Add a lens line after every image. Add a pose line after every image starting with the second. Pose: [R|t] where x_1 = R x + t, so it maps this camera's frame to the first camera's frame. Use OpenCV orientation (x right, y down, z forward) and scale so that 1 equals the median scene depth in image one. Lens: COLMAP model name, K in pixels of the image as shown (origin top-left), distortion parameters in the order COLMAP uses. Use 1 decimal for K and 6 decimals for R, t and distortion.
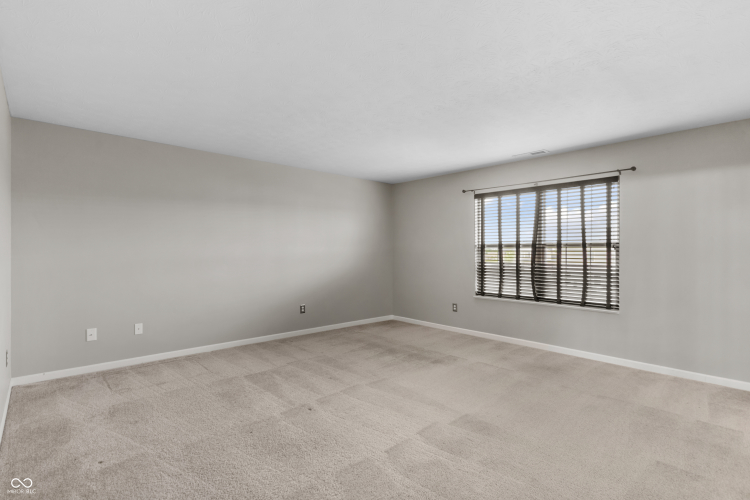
lens RADIAL K [[359.7, 0, 377.3], [0, 359.7, 255.5], [0, 0, 1]] dist [-0.004436, -0.000152]
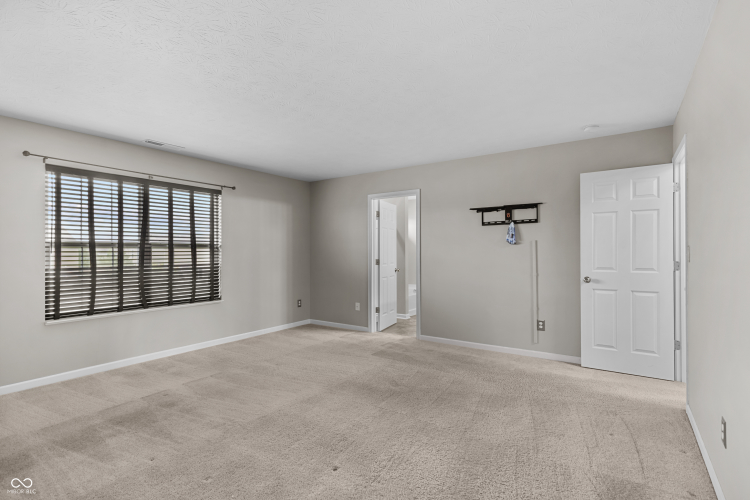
lens RADIAL K [[359.7, 0, 379.0], [0, 359.7, 246.7], [0, 0, 1]] dist [-0.004436, -0.000152]
pose [[-0.235759, 0.014163, 0.971708, -0.555511], [0.018955, 0.999771, -0.009973, -0.004500], [-0.971627, 0.016068, -0.235974, 0.652578]]
